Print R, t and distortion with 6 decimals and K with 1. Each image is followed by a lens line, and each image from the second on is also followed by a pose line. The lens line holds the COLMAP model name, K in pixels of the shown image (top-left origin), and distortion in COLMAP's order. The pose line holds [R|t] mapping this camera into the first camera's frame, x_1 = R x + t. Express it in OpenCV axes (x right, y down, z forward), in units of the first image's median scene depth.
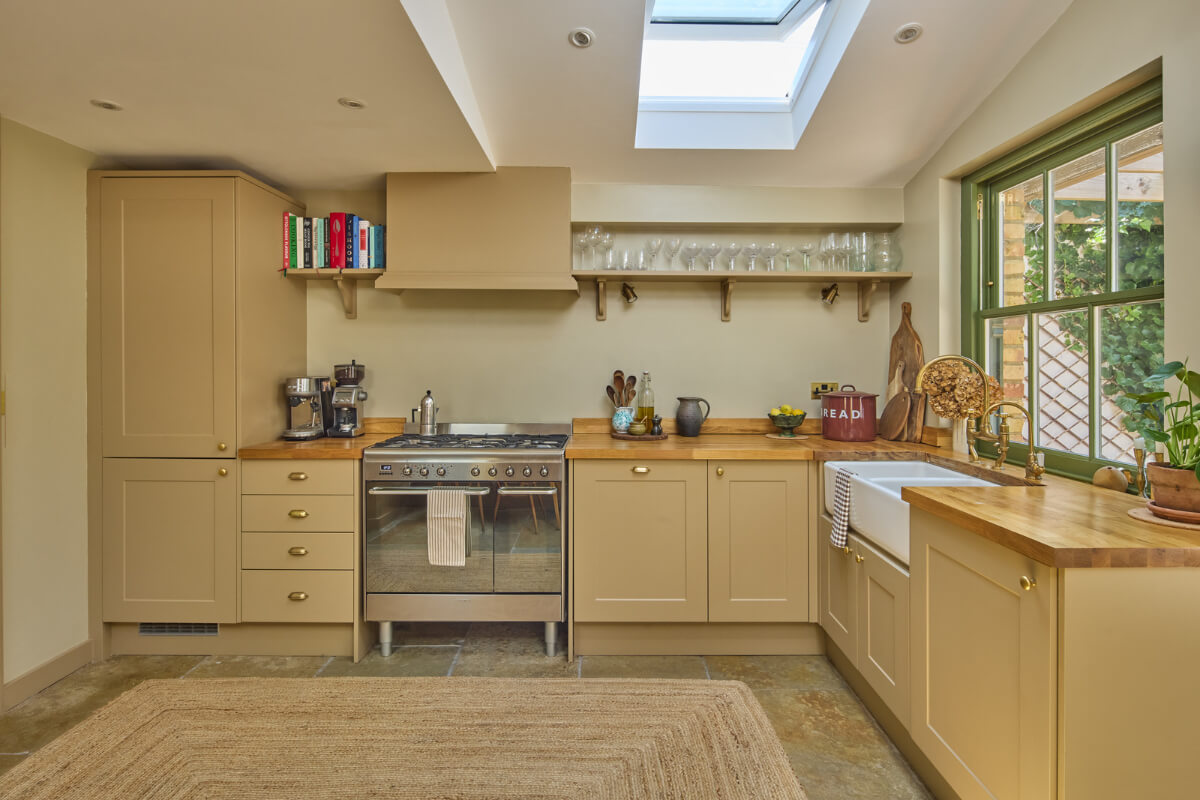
lens RADIAL K [[633.5, 0, 600.6], [0, 633.5, 363.8], [0, 0, 1]] dist [0.001182, -0.000205]
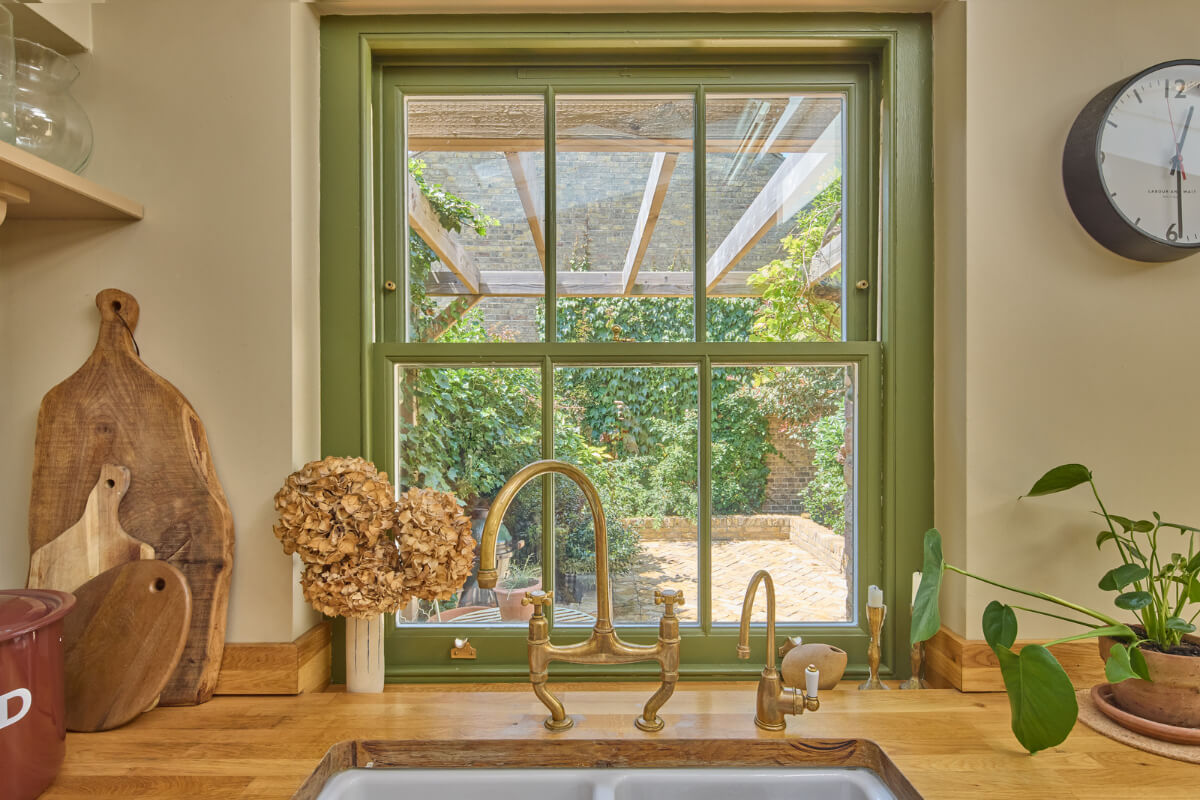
lens RADIAL K [[587.4, 0, 601.5], [0, 587.4, 416.6], [0, 0, 1]] dist [0.000352, -0.000767]
pose [[-0.003793, -0.008943, 0.999953, 0.178614], [0.002934, 0.999956, 0.008954, -0.033826], [-0.999989, 0.002968, -0.003767, 0.787210]]
